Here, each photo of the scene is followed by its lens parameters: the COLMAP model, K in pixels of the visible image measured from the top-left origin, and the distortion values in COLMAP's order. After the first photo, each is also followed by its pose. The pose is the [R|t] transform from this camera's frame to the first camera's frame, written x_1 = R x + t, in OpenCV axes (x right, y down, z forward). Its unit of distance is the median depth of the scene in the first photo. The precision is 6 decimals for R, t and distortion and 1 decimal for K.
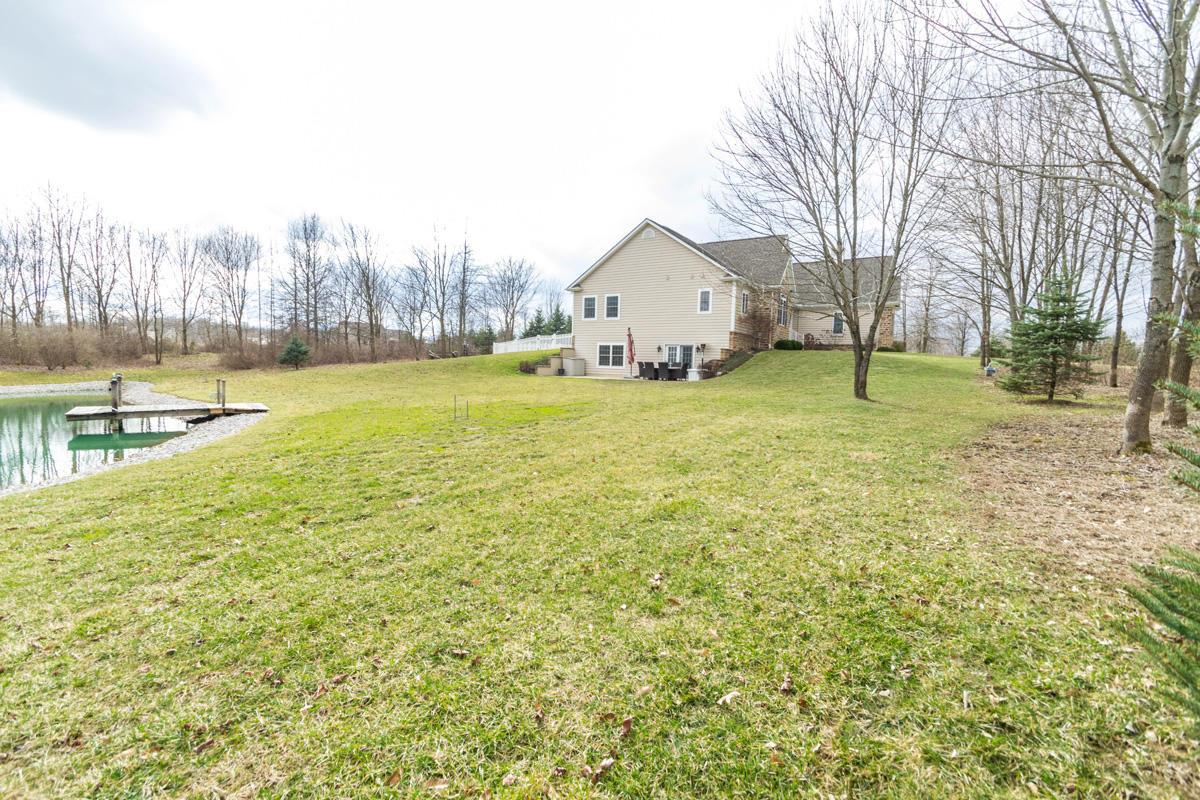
lens RADIAL K [[554.9, 0, 600.0], [0, 554.9, 400.0], [0, 0, 1]] dist [-0.003237, -0.000192]
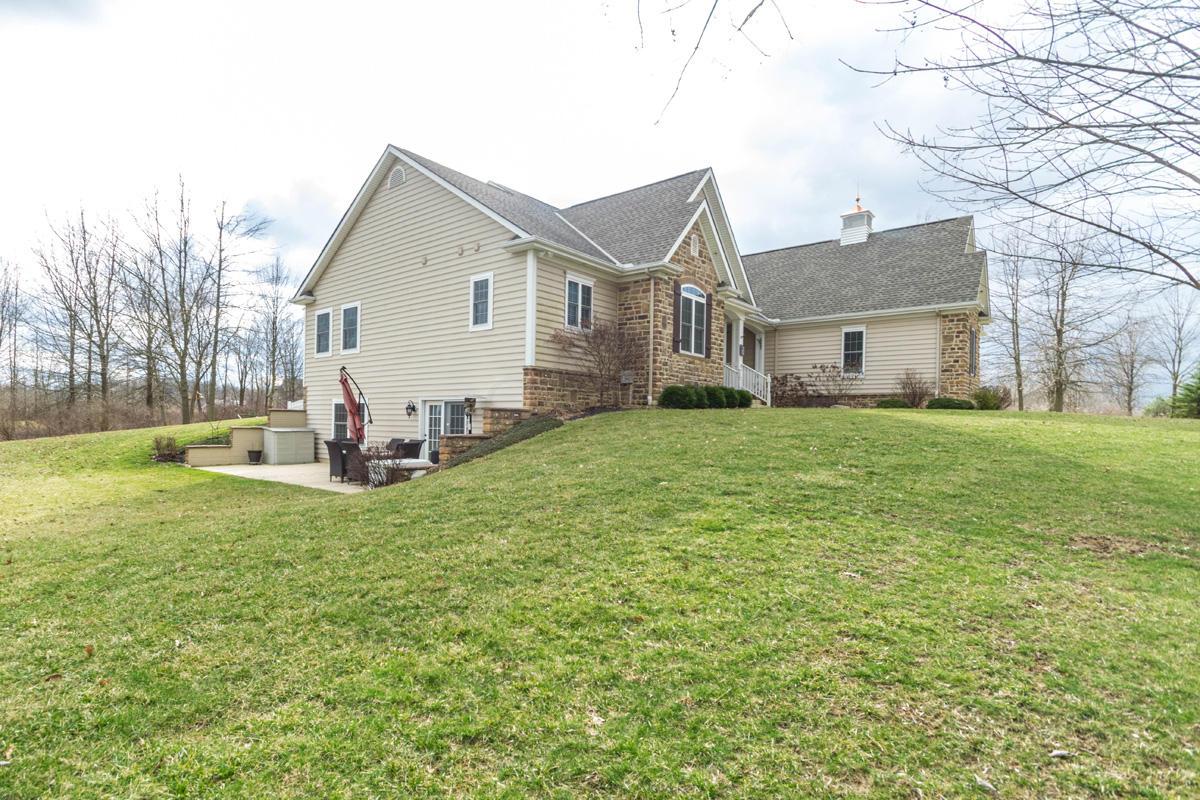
lens RADIAL K [[554.9, 0, 600.0], [0, 554.9, 400.0], [0, 0, 1]] dist [-0.003237, -0.000192]
pose [[0.984028, -0.014844, -0.177396, 0.349723], [-0.004087, 0.994371, -0.105873, -0.051488], [0.177969, 0.104907, 0.978428, 0.571344]]
